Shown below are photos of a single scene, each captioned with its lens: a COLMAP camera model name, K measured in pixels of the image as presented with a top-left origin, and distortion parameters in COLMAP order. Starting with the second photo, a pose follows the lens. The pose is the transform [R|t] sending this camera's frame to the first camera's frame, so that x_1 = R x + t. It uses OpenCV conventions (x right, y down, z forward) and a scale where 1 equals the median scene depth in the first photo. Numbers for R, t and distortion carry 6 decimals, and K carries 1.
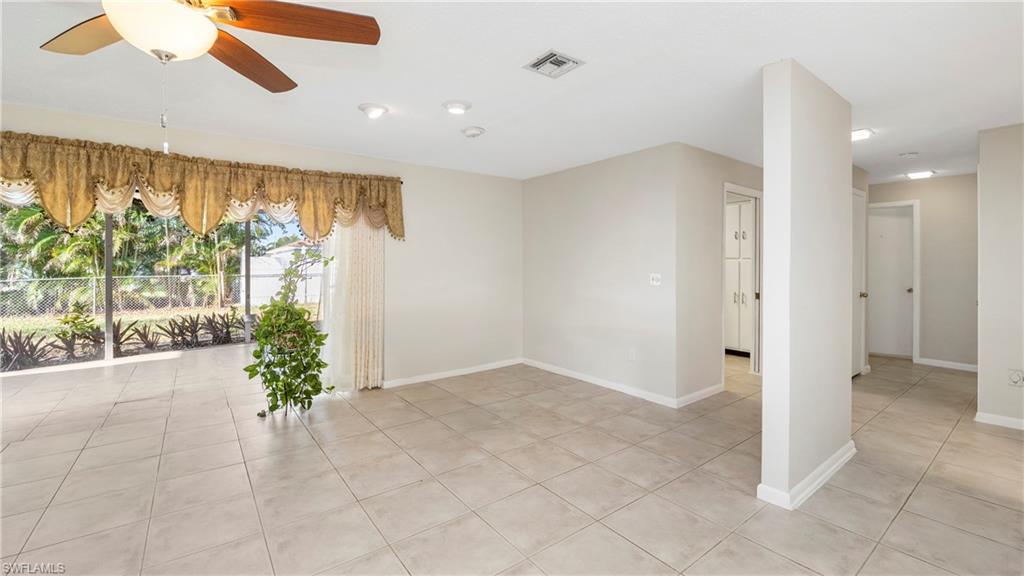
lens RADIAL K [[428.1, 0, 508.7], [0, 428.1, 257.3], [0, 0, 1]] dist [-0.001159, -0.000014]
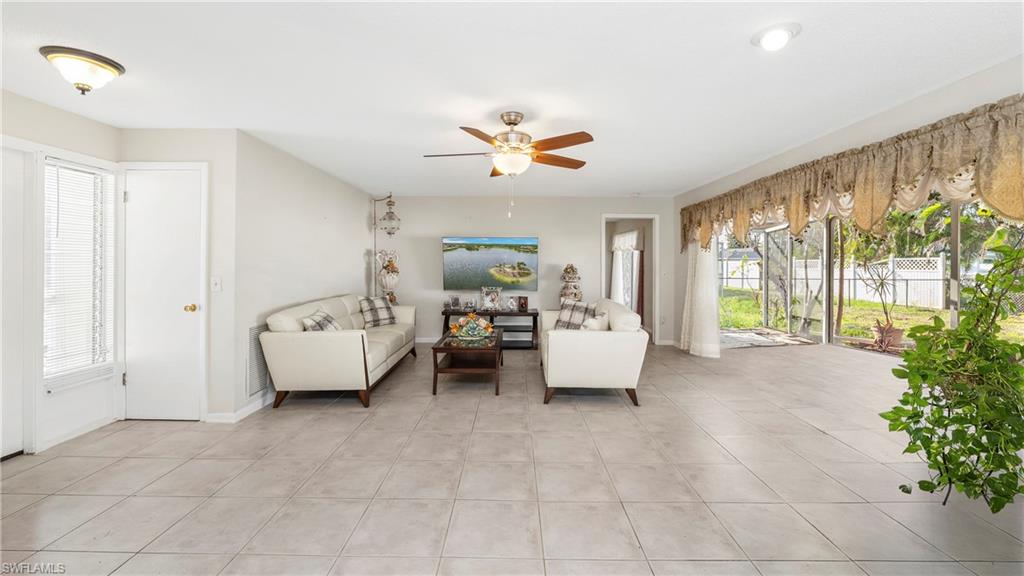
lens RADIAL K [[418.2, 0, 509.7], [0, 418.2, 266.7], [0, 0, 1]] dist [-0.004353, 0.000061]
pose [[-0.588128, -0.001056, -0.808767, 0.367992], [-0.000803, 0.999999, -0.000722, 0.015273], [0.808767, 0.000225, -0.588129, 0.858062]]
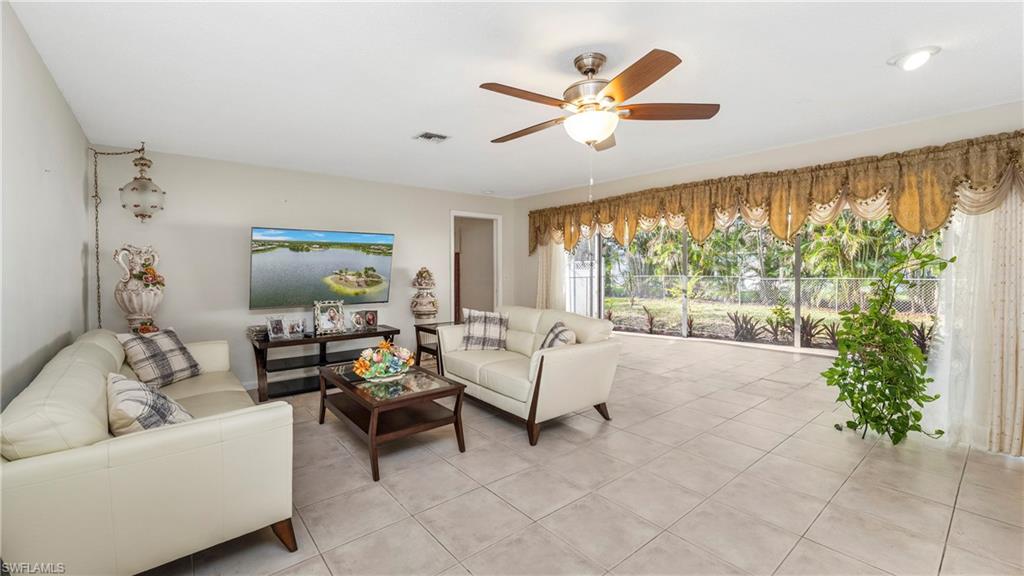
lens RADIAL K [[421.9, 0, 502.9], [0, 421.9, 259.9], [0, 0, 1]] dist [-0.001591, -0.000129]
pose [[0.040005, -0.015297, -0.999082, 0.308387], [0.016757, 0.999752, -0.014636, 0.000447], [0.999059, -0.016156, 0.040252, 0.219735]]
